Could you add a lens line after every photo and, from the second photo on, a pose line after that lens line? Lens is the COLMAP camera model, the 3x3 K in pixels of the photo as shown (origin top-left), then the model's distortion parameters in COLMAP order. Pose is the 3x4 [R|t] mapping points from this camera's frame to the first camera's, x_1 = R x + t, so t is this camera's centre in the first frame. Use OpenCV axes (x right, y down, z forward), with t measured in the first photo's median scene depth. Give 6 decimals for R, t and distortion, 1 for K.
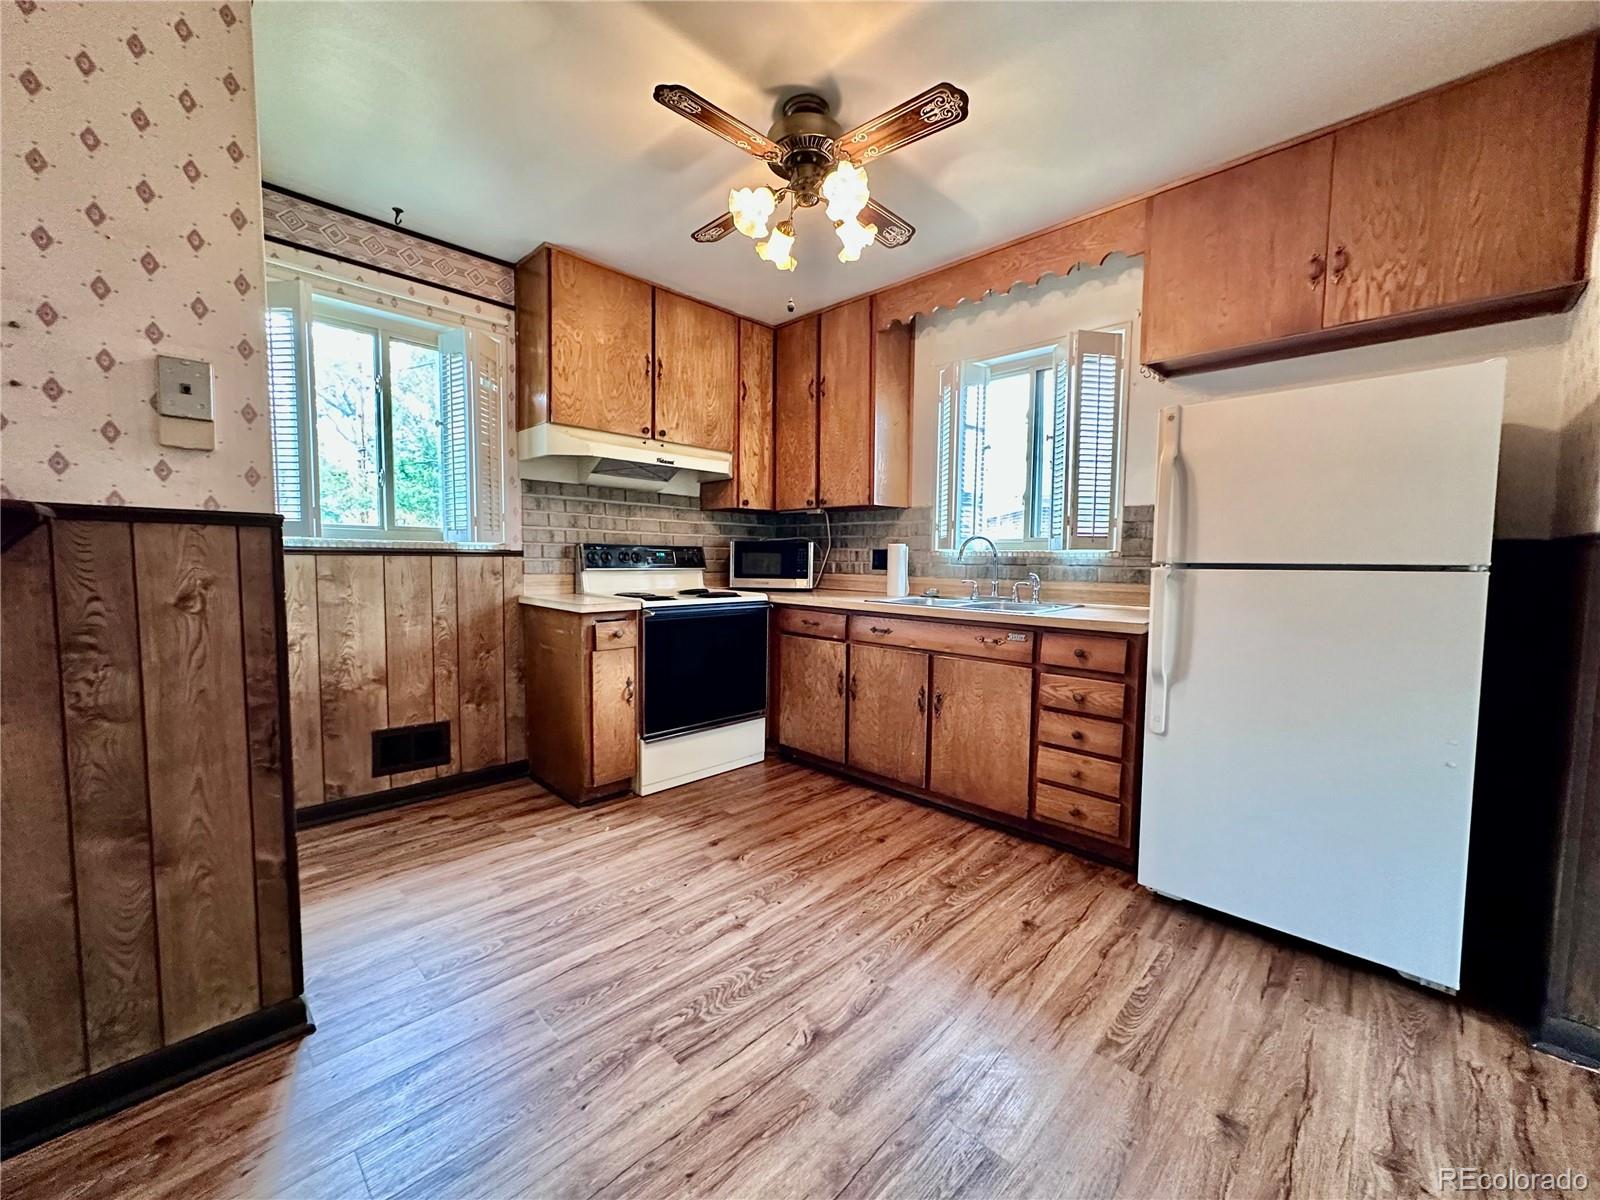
lens RADIAL K [[634.2, 0, 799.6], [0, 634.2, 601.9], [0, 0, 1]] dist [-0.000725, 0.000368]
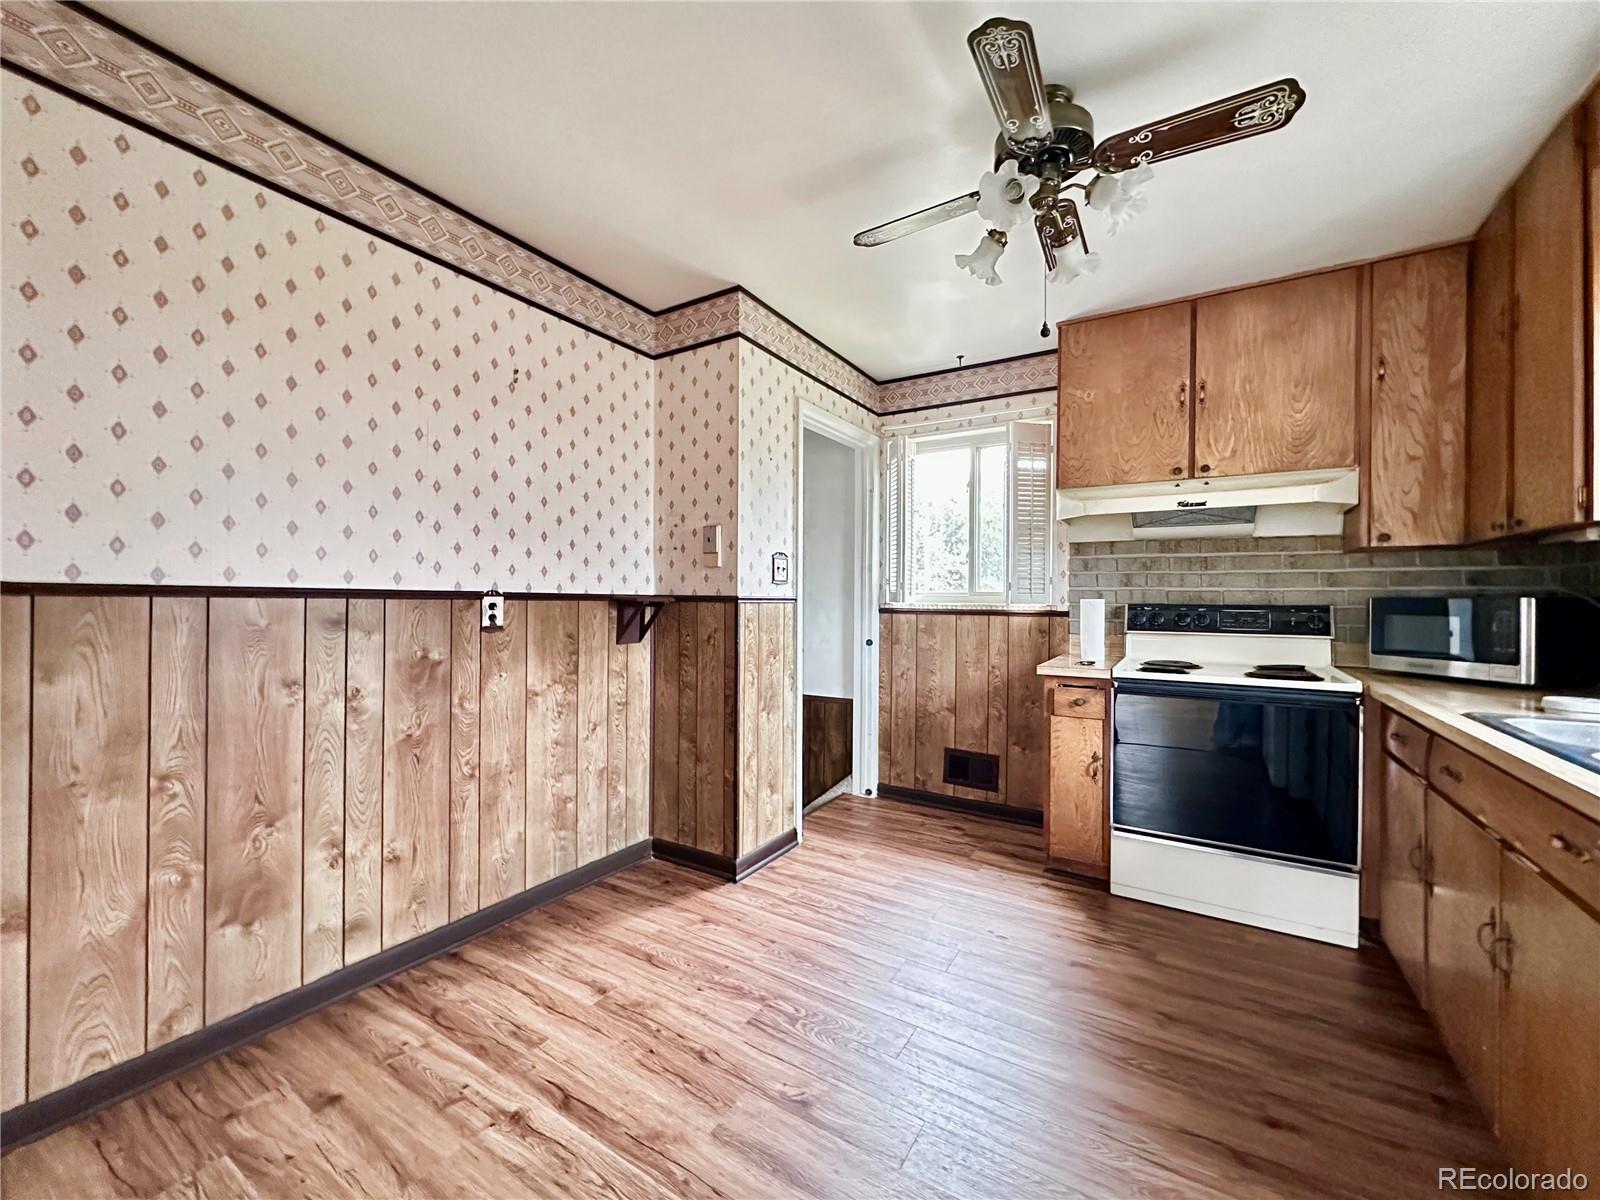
lens RADIAL K [[634.2, 0, 799.6], [0, 634.2, 601.9], [0, 0, 1]] dist [-0.000725, 0.000368]
pose [[0.221384, -0.006004, -0.975168, 0.560676], [-0.073014, 0.997072, -0.022714, -0.046831], [0.972450, 0.076229, 0.220297, 0.396337]]
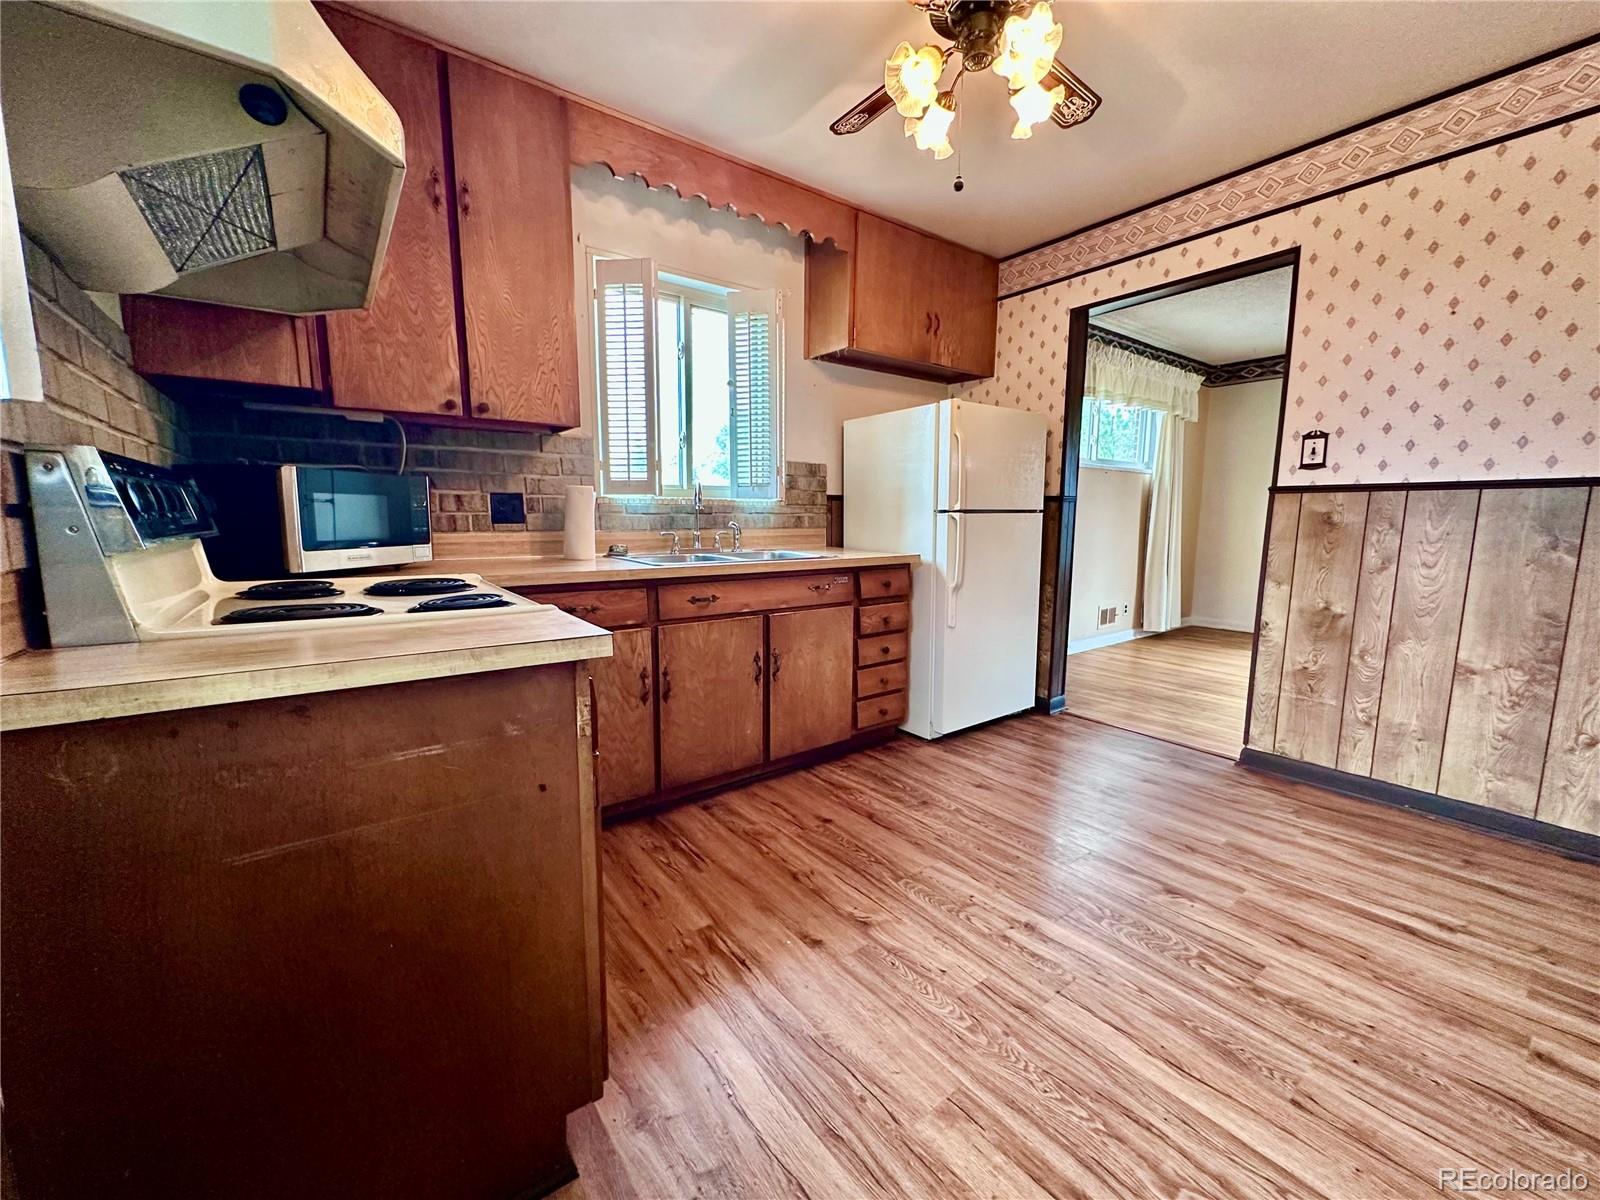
lens RADIAL K [[634.2, 0, 799.6], [0, 634.2, 601.9], [0, 0, 1]] dist [-0.000725, 0.000368]
pose [[0.151098, -0.147781, 0.977410, -0.677430], [0.067766, 0.987985, 0.138904, -0.057902], [-0.986193, 0.045247, 0.159297, 0.831382]]
